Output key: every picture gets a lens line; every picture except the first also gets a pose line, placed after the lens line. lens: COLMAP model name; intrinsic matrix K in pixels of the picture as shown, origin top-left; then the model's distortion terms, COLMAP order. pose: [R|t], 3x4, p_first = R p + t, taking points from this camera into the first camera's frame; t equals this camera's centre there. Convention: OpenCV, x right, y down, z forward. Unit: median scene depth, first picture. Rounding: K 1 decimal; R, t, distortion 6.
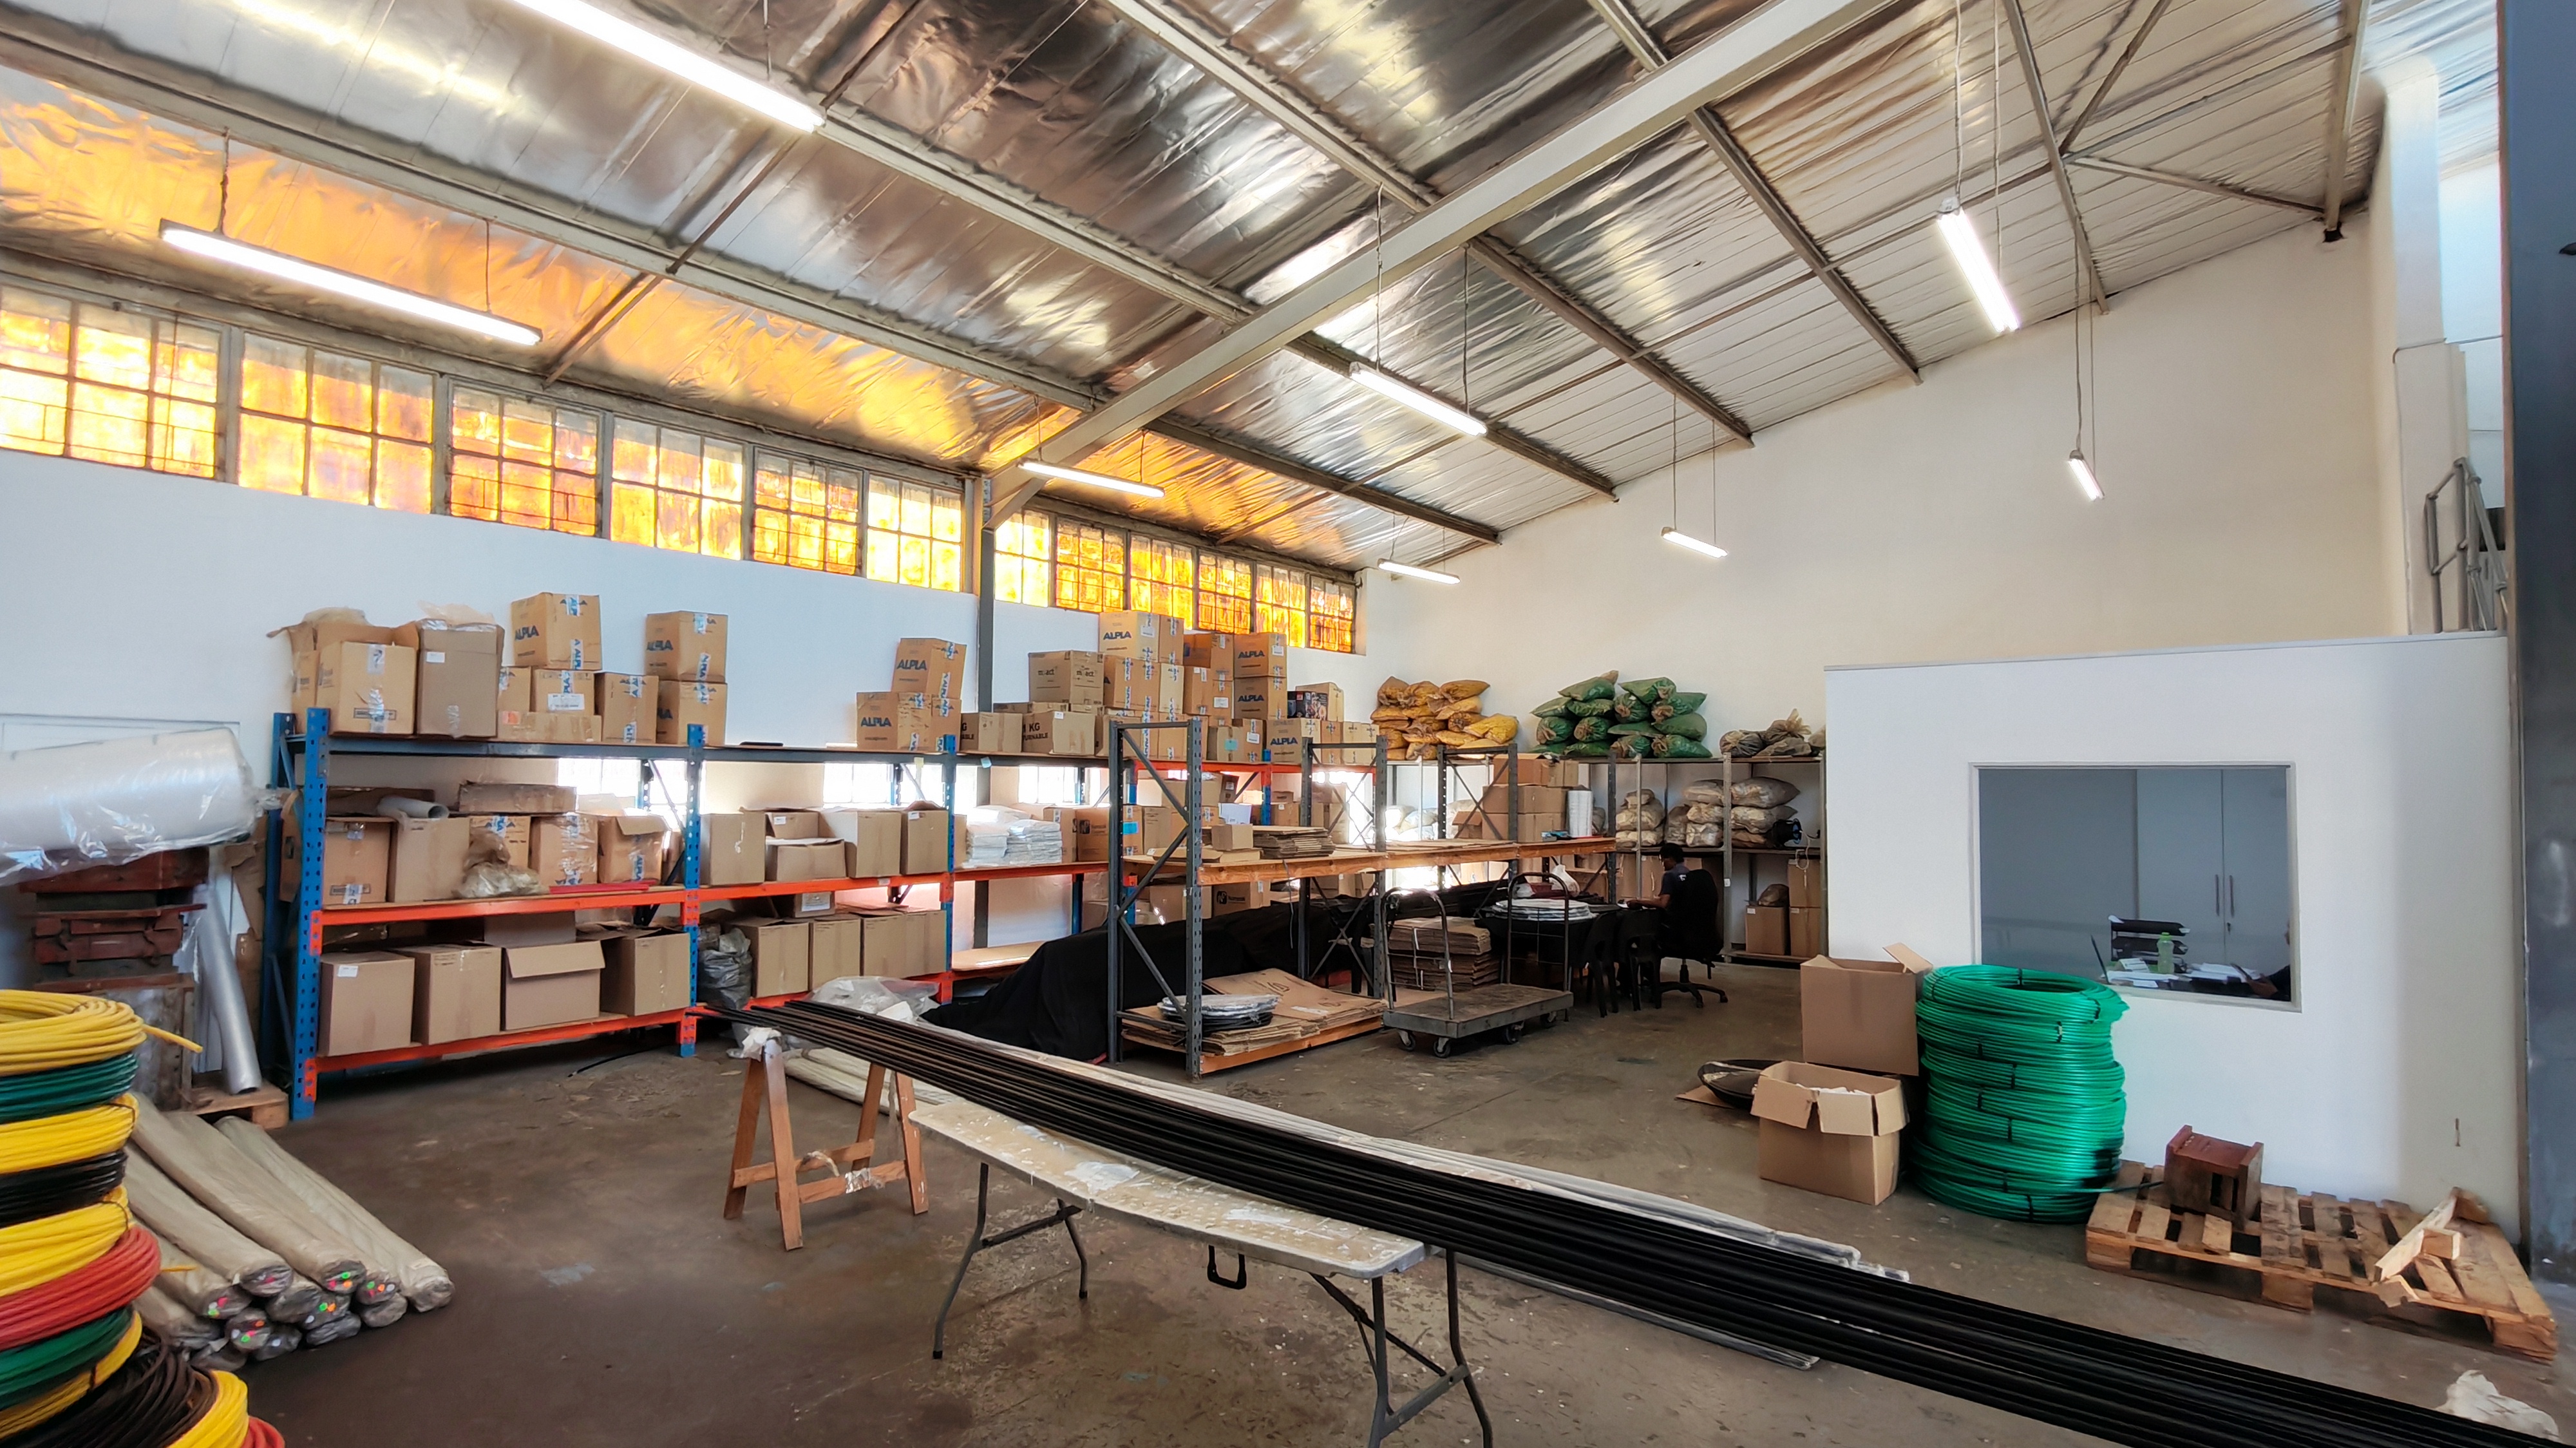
lens RADIAL K [[1182.6, 0, 1289.1], [0, 1182.6, 722.9], [0, 0, 1]] dist [0.000049, 0.000696]
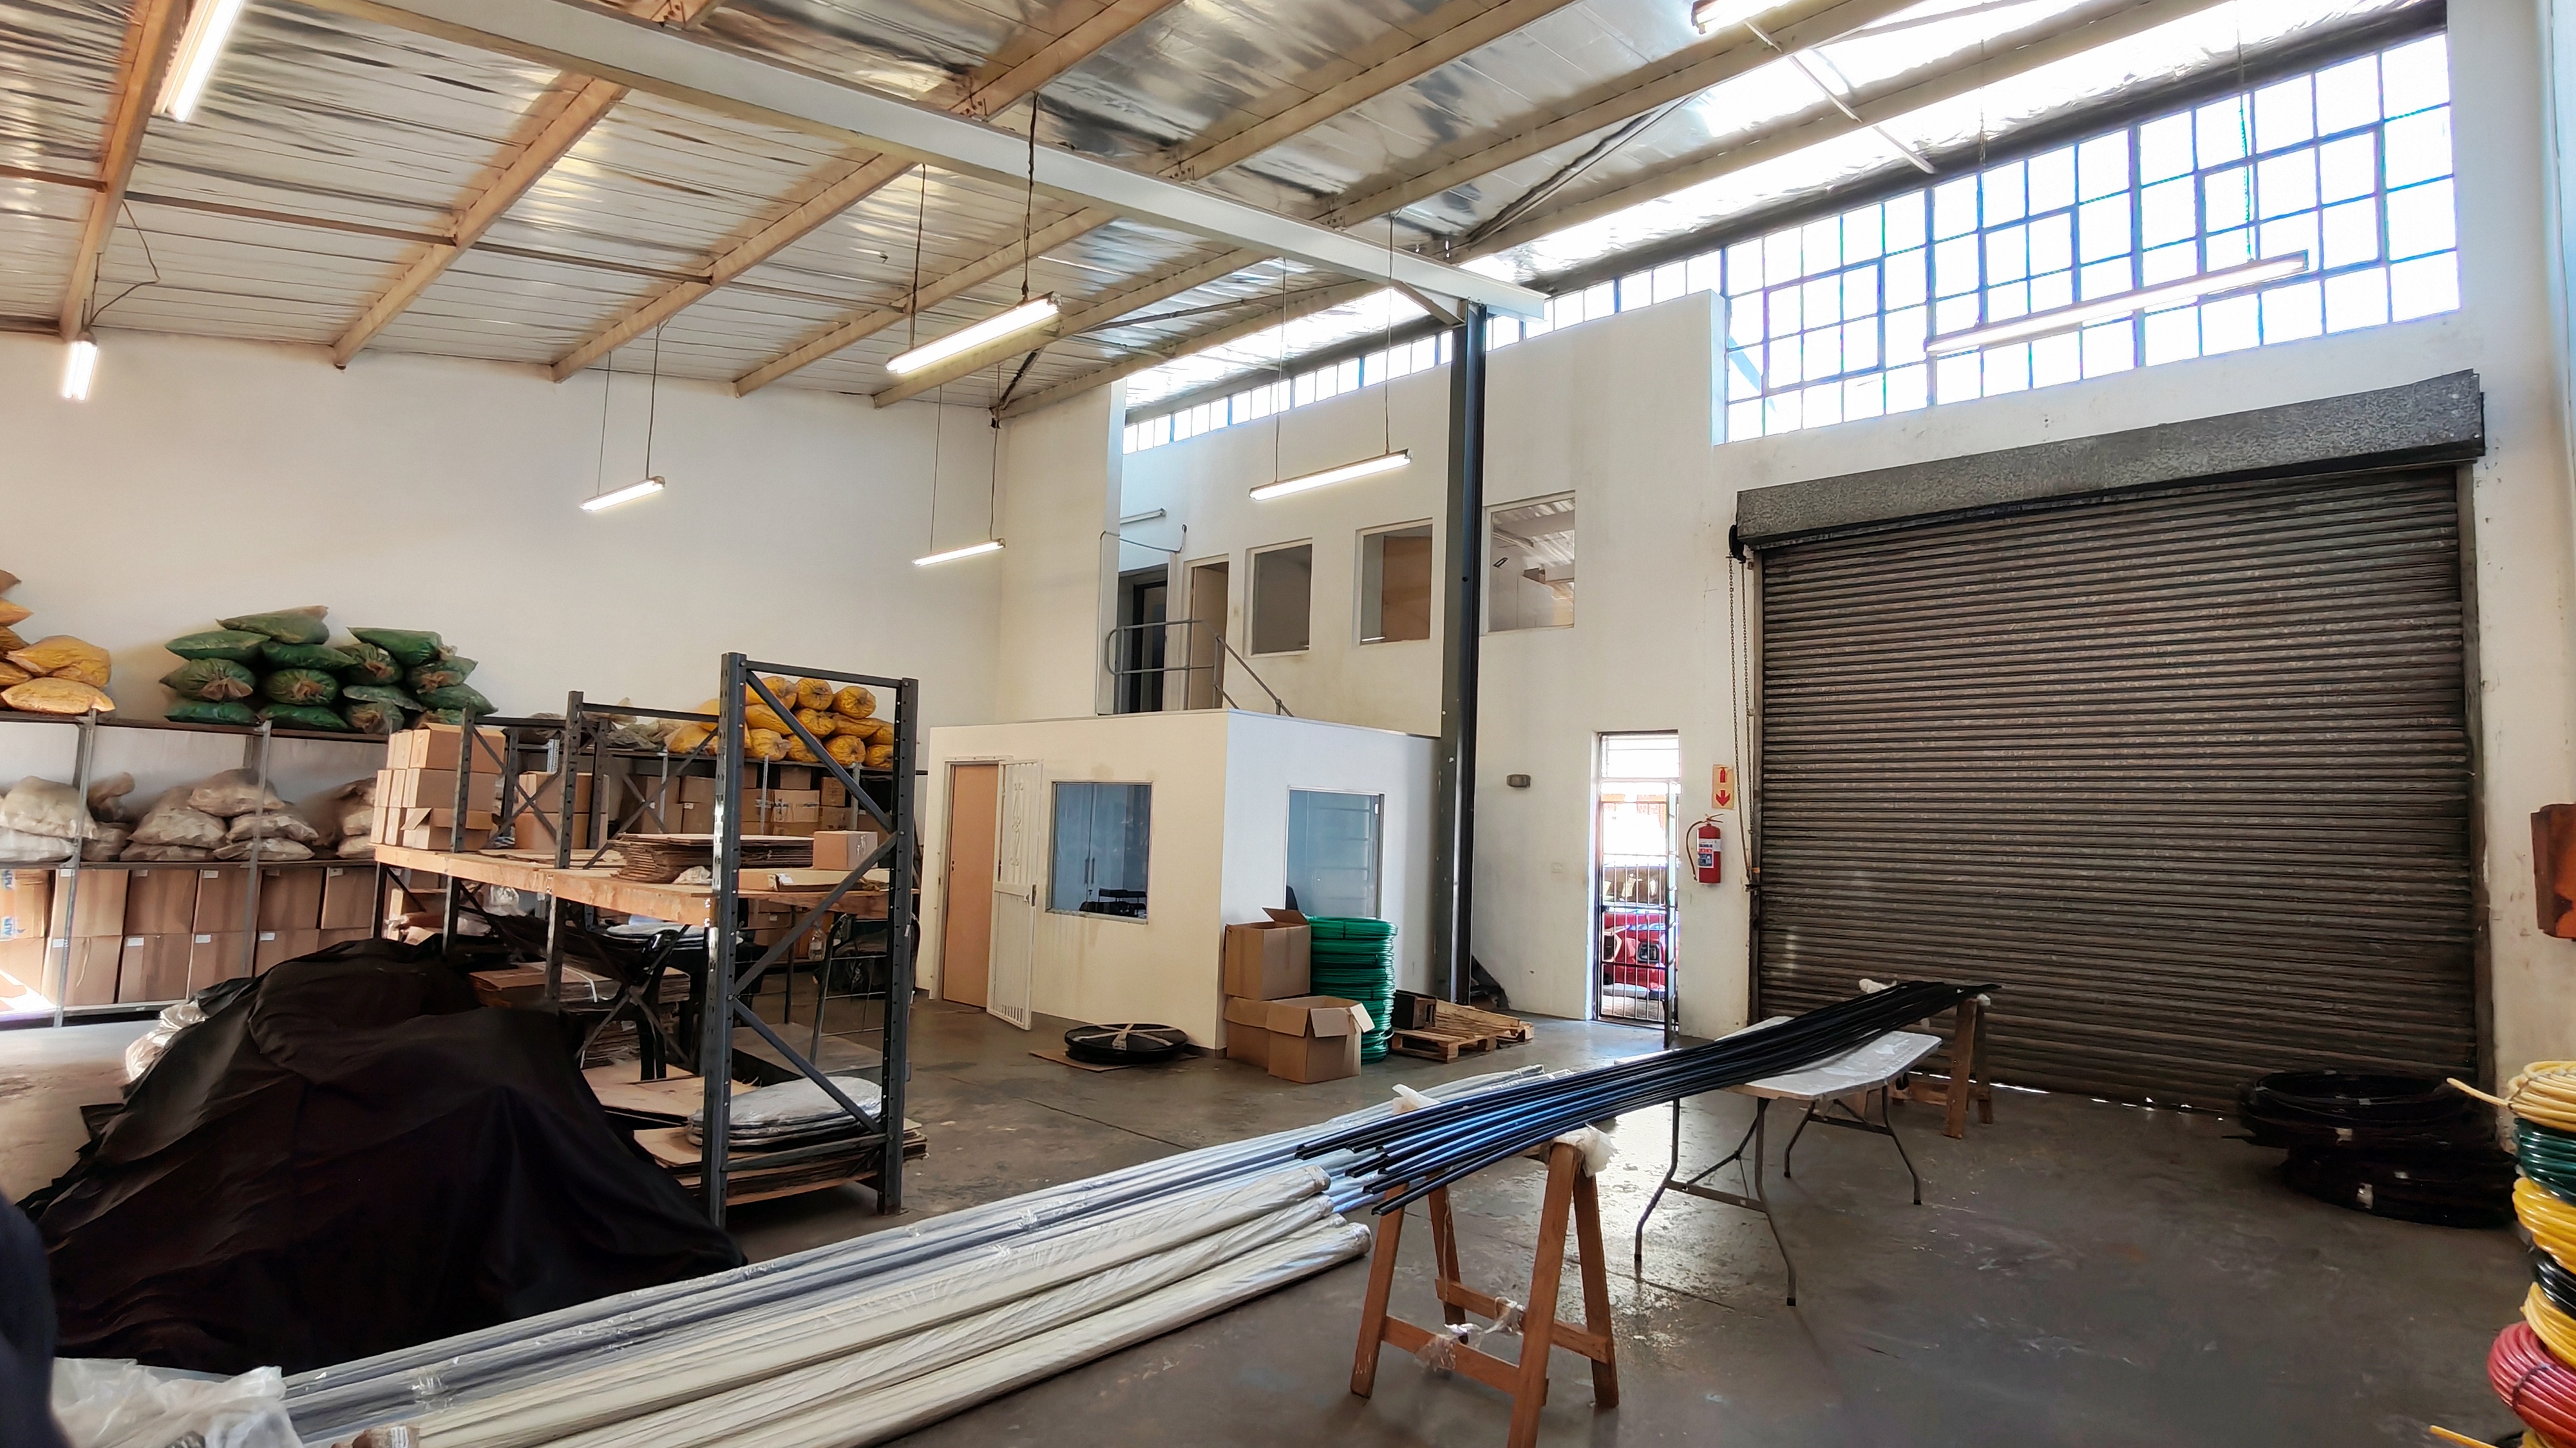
lens RADIAL K [[1182.6, 0, 1287.8], [0, 1182.6, 734.1], [0, 0, 1]] dist [0.000049, 0.000696]
pose [[0.027286, 0.070445, 0.997142, -0.674212], [-0.084224, 0.994129, -0.067927, 0.051246], [-0.996073, -0.082130, 0.033059, 0.679501]]
